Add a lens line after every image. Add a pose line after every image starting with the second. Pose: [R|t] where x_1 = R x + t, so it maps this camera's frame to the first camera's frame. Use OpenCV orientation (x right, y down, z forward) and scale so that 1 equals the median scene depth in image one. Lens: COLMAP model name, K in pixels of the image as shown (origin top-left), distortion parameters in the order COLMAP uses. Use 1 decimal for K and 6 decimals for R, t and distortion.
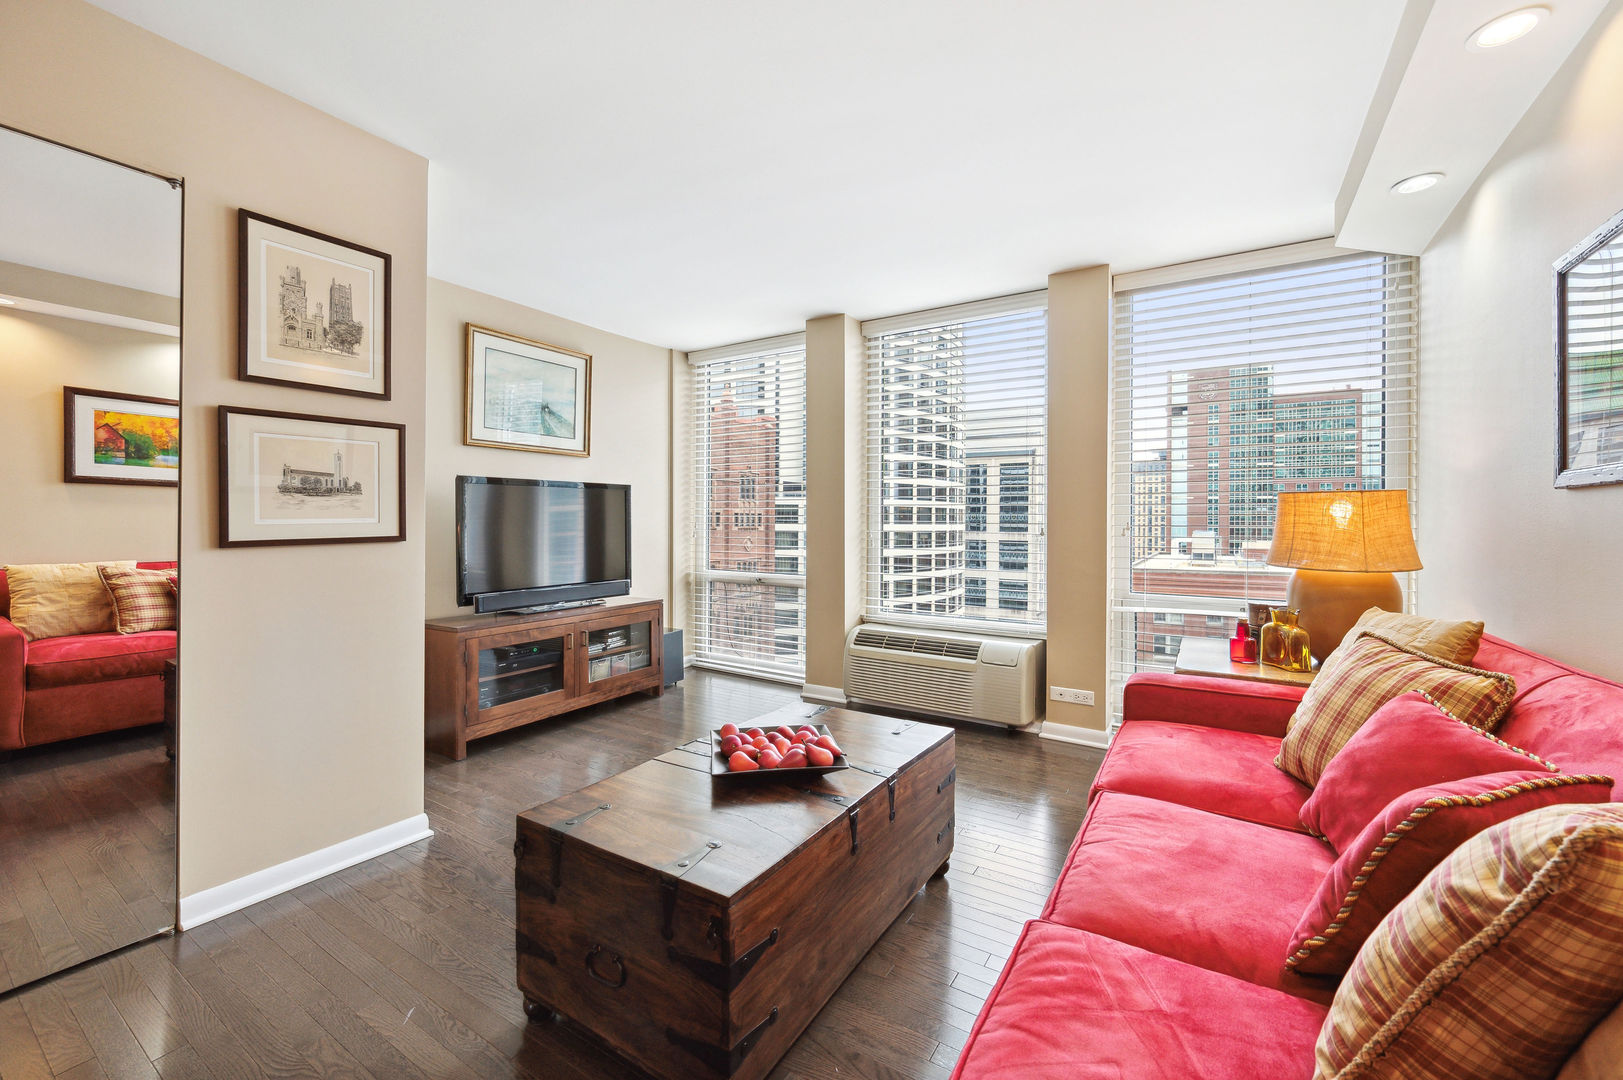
lens RADIAL K [[638.9, 0, 816.3], [0, 638.9, 525.8], [0, 0, 1]] dist [-0.000654, 0.000317]
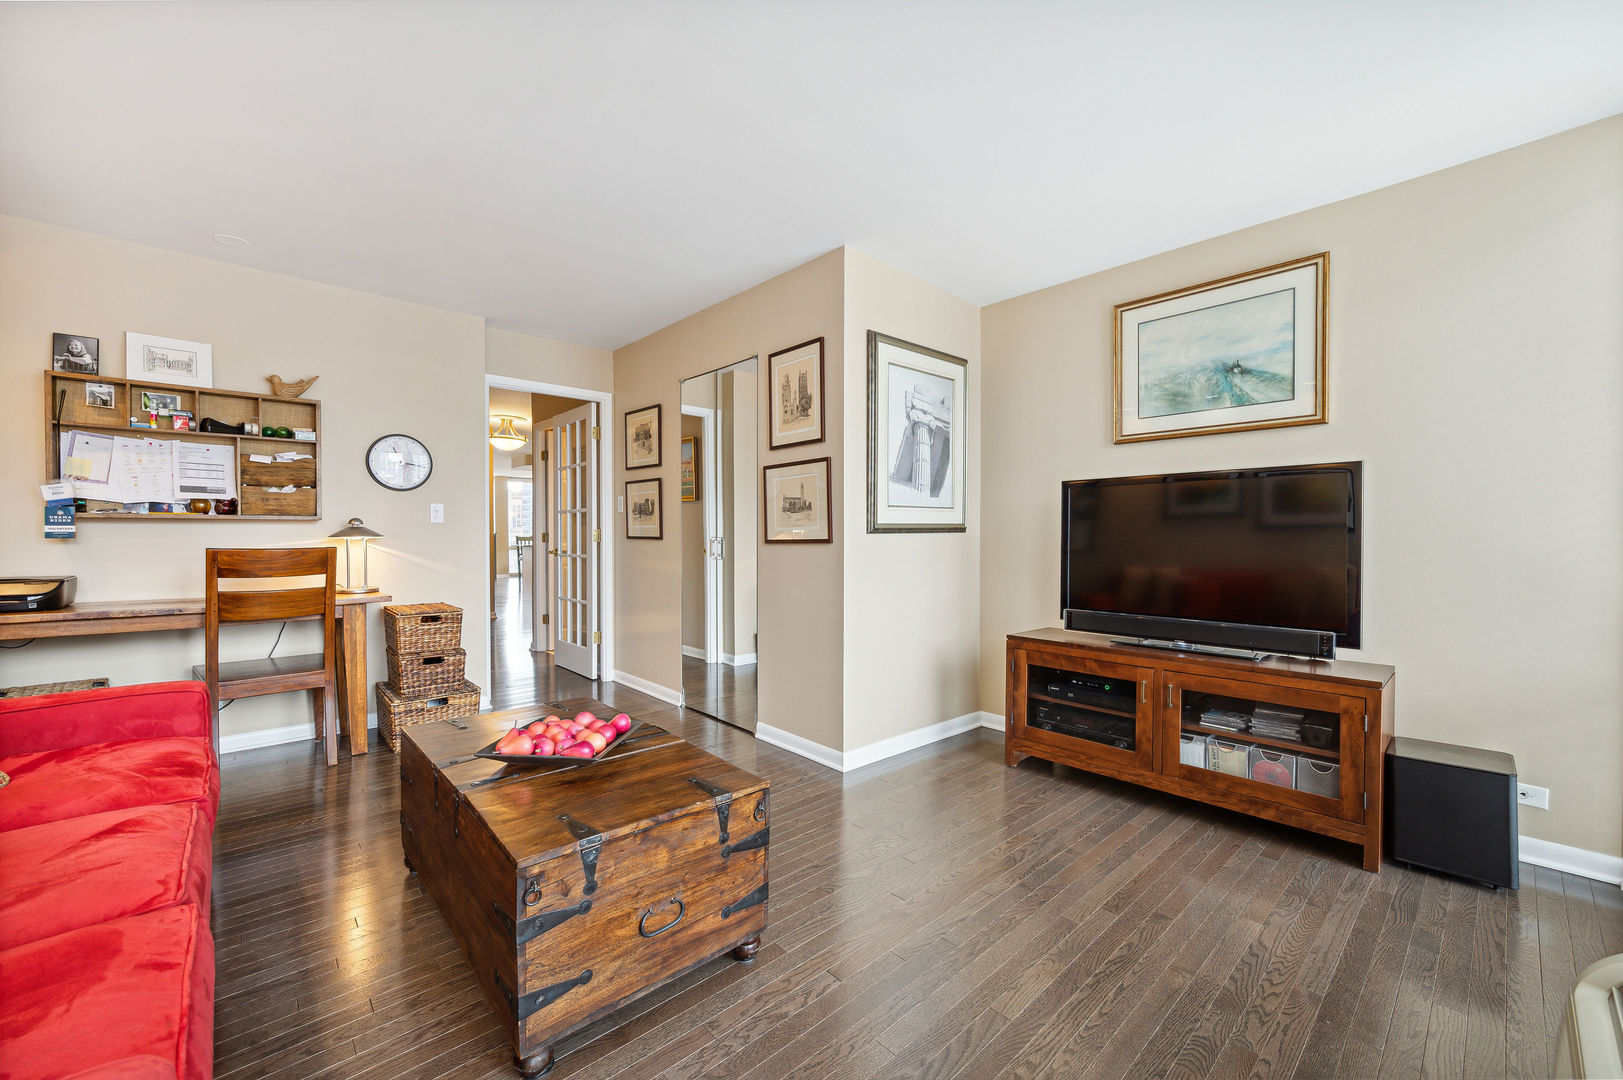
lens RADIAL K [[638.9, 0, 818.7], [0, 638.9, 539.1], [0, 0, 1]] dist [-0.000654, 0.000317]
pose [[-0.249622, 0.014304, -0.968238, 0.681431], [-0.006929, 0.999839, 0.016558, -0.007224], [0.968319, 0.010842, -0.249482, 1.335449]]
